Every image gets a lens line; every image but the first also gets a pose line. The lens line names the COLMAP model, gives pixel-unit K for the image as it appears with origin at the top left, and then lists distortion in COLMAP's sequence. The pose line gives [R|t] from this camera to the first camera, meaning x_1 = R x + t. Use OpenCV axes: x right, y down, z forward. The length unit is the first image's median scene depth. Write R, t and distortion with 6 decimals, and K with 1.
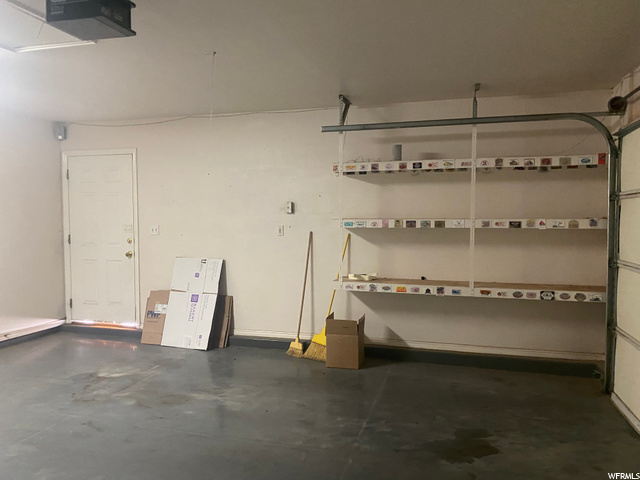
lens RADIAL K [[487.5, 0, 320.0], [0, 487.5, 240.0], [0, 0, 1]] dist [0.049472, -0.055416]
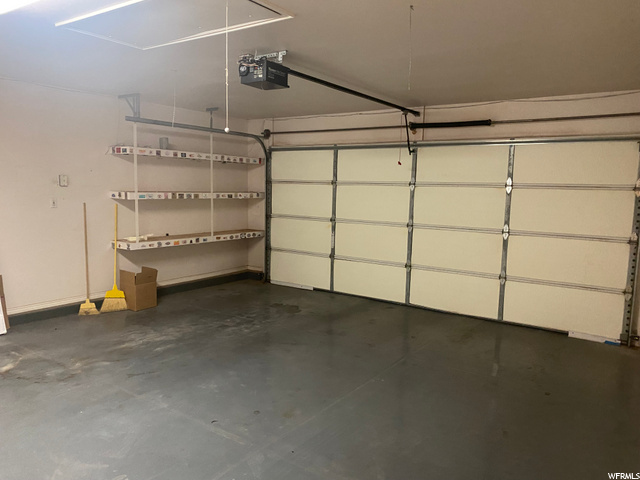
lens RADIAL K [[487.5, 0, 320.0], [0, 487.5, 240.0], [0, 0, 1]] dist [0.049472, -0.055416]
pose [[0.317376, -0.098767, 0.943143, -1.064700], [0.019833, 0.995035, 0.097527, -0.037485], [-0.948092, -0.012247, 0.317759, 0.163831]]
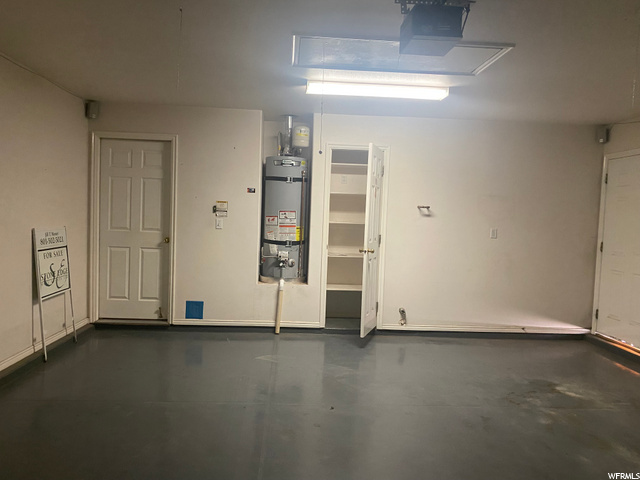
lens RADIAL K [[487.5, 0, 320.0], [0, 487.5, 240.0], [0, 0, 1]] dist [0.049472, -0.055416]
pose [[0.337374, 0.061343, -0.939370, 0.275796], [-0.078269, 0.996247, 0.036947, -0.010007], [0.938111, 0.061059, 0.340909, 0.226181]]
